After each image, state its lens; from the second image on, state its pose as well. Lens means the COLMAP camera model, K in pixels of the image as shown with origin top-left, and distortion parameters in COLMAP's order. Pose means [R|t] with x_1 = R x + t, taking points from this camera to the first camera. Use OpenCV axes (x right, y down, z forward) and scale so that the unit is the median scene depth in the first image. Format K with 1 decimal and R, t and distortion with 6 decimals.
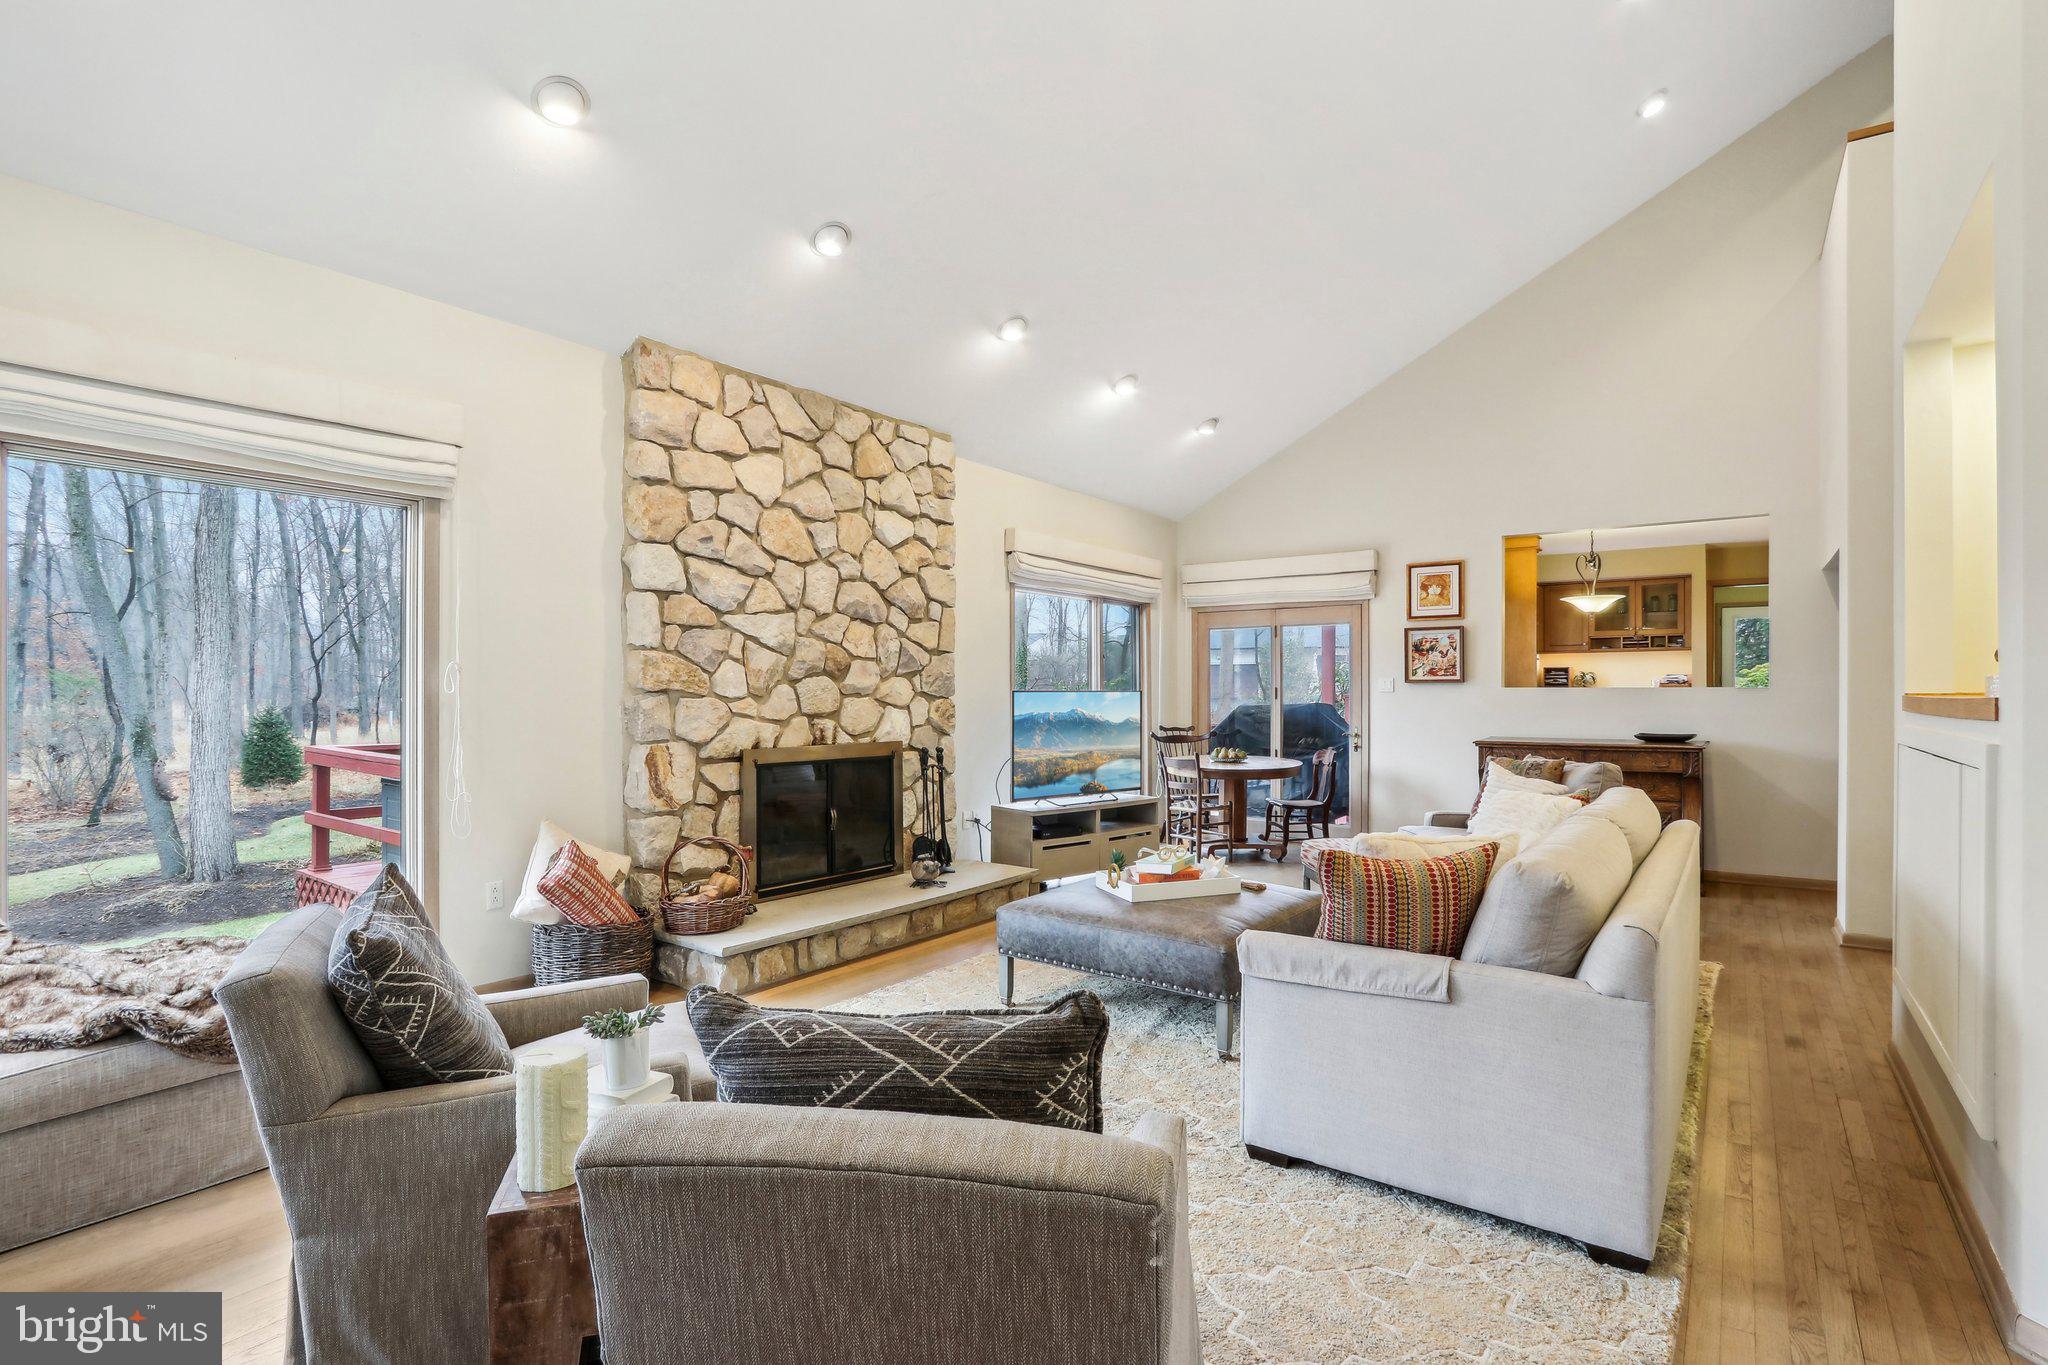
lens RADIAL K [[965.1, 0, 1030.3], [0, 965.1, 691.0], [0, 0, 1]] dist [-0.030111, 0.000866]
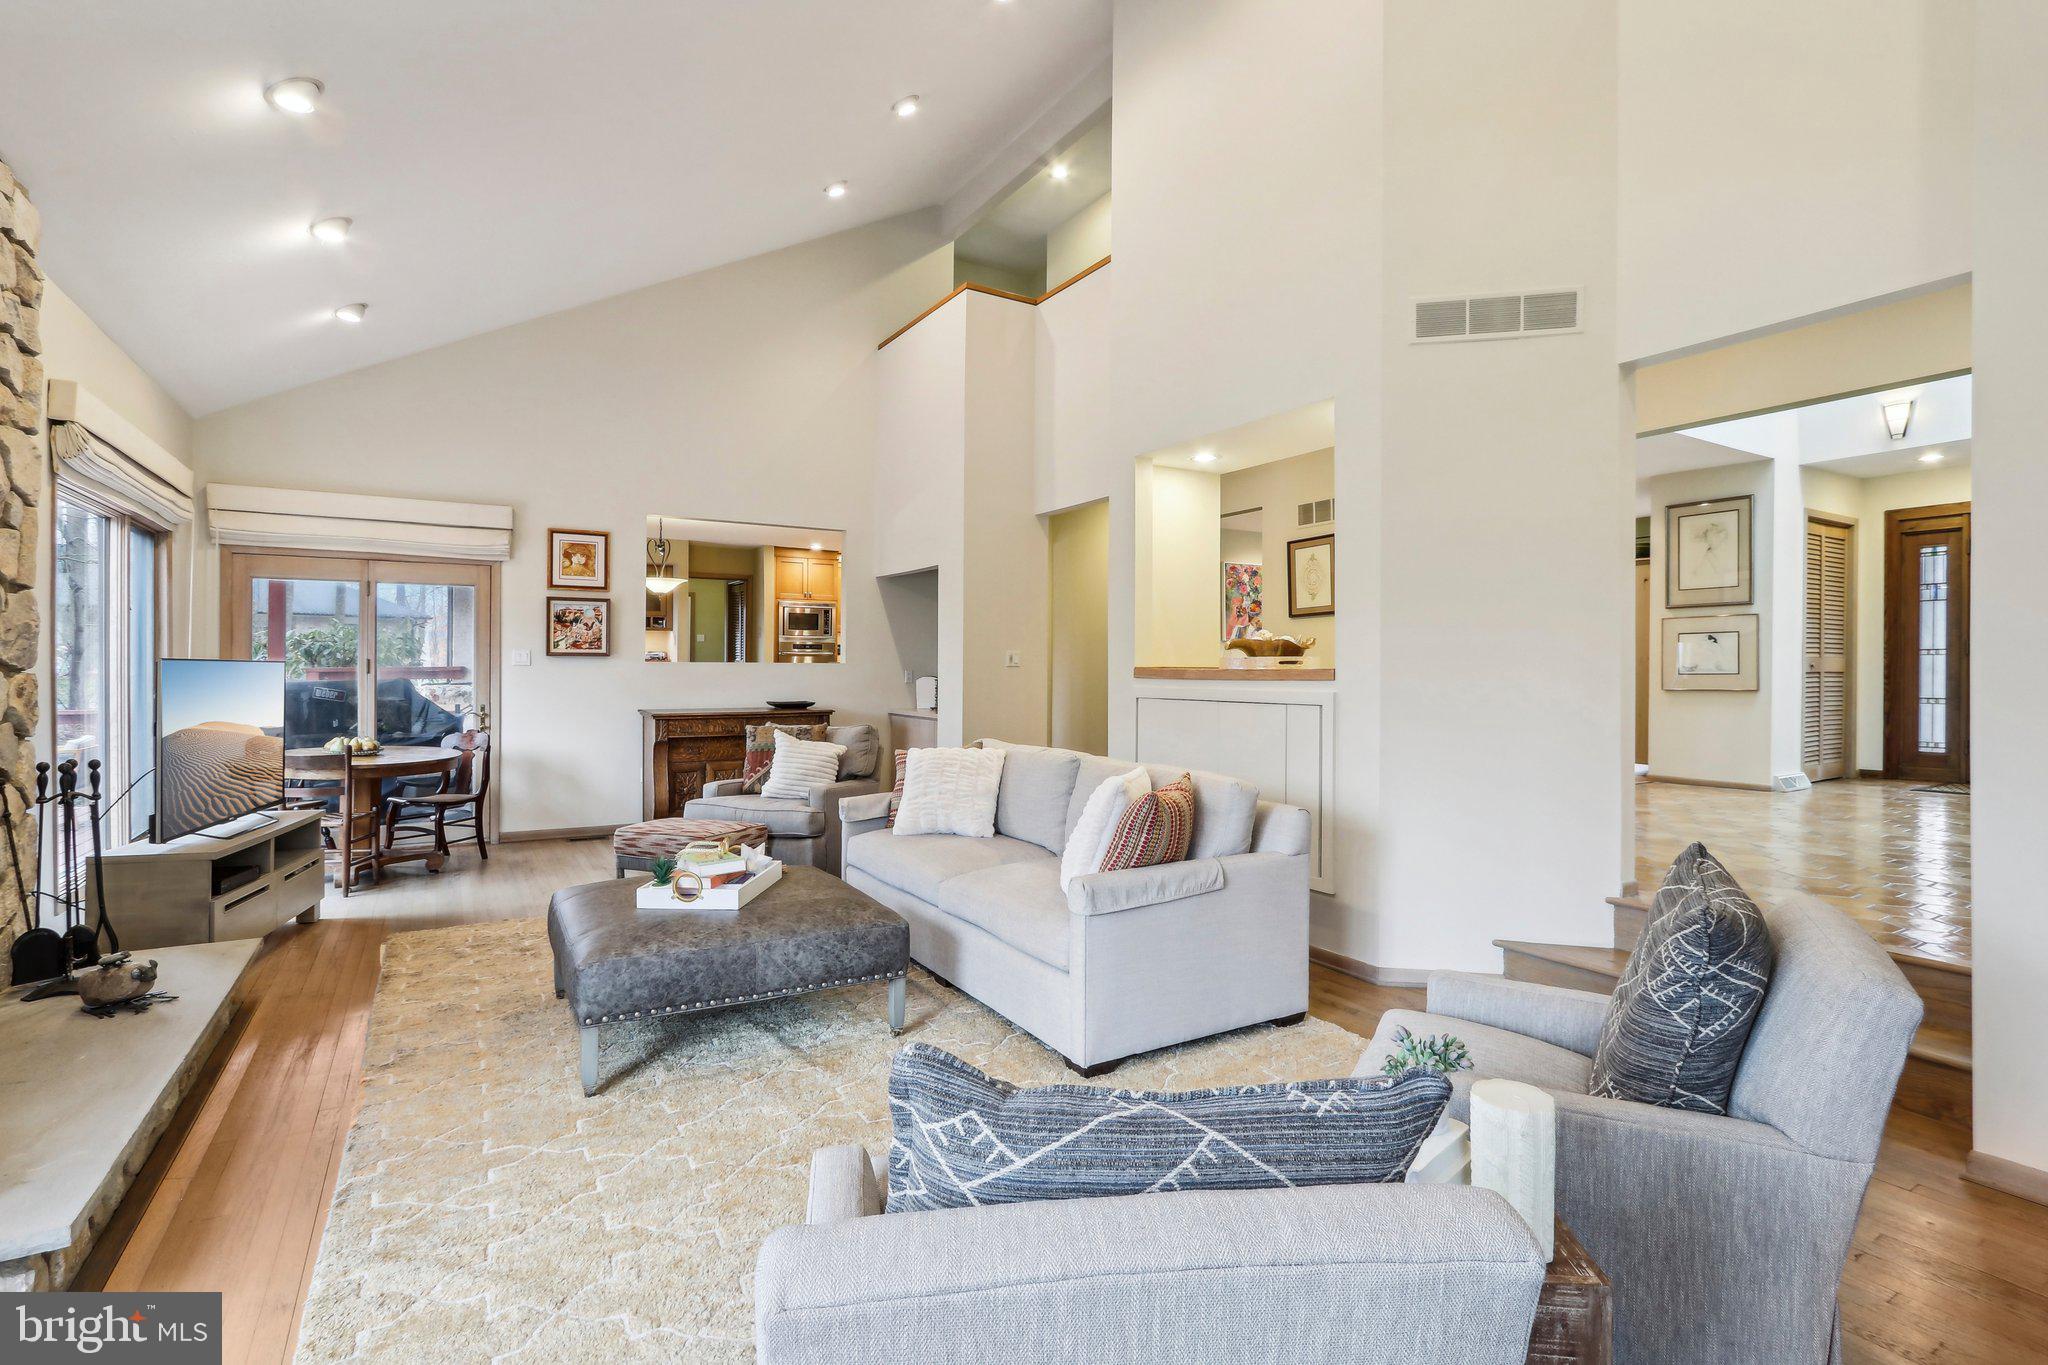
lens RADIAL K [[965.1, 0, 1020.4], [0, 965.1, 676.2], [0, 0, 1]] dist [-0.030111, 0.000866]
pose [[0.380117, -0.004546, 0.924927, -0.396234], [-0.004755, 0.999965, 0.006869, 0.003744], [-0.924926, -0.007009, 0.380082, 0.304957]]
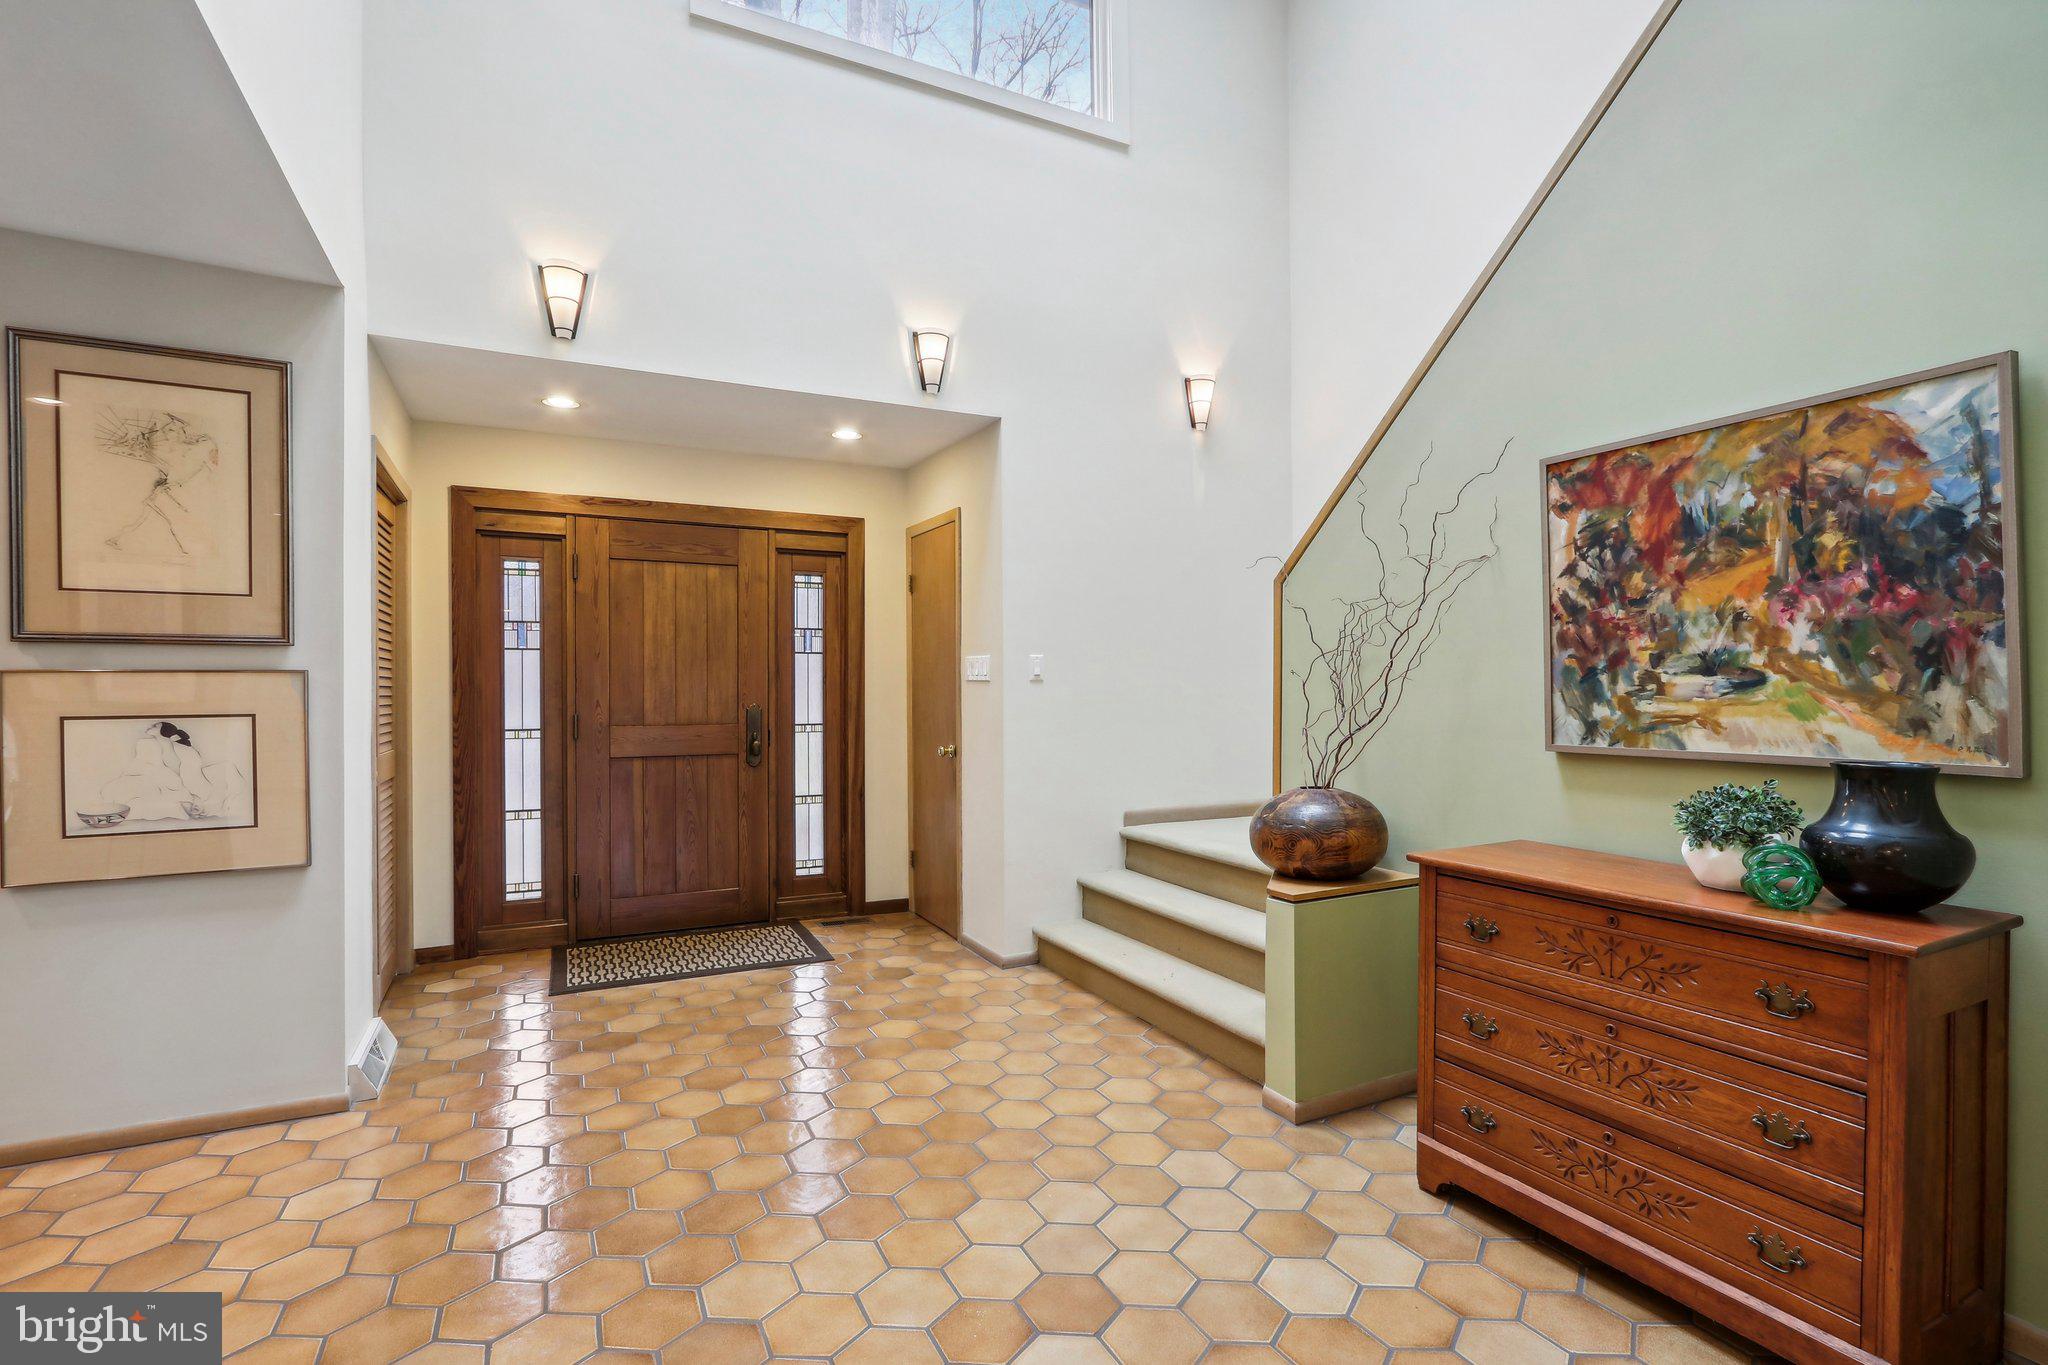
lens RADIAL K [[965.1, 0, 1033.7], [0, 965.1, 696.7], [0, 0, 1]] dist [-0.030111, 0.000866]
pose [[-0.893563, 0.001727, 0.448935, 0.482094], [0.002747, 0.999995, 0.001621, -0.054236], [-0.448930, 0.002681, -0.893563, 0.163678]]
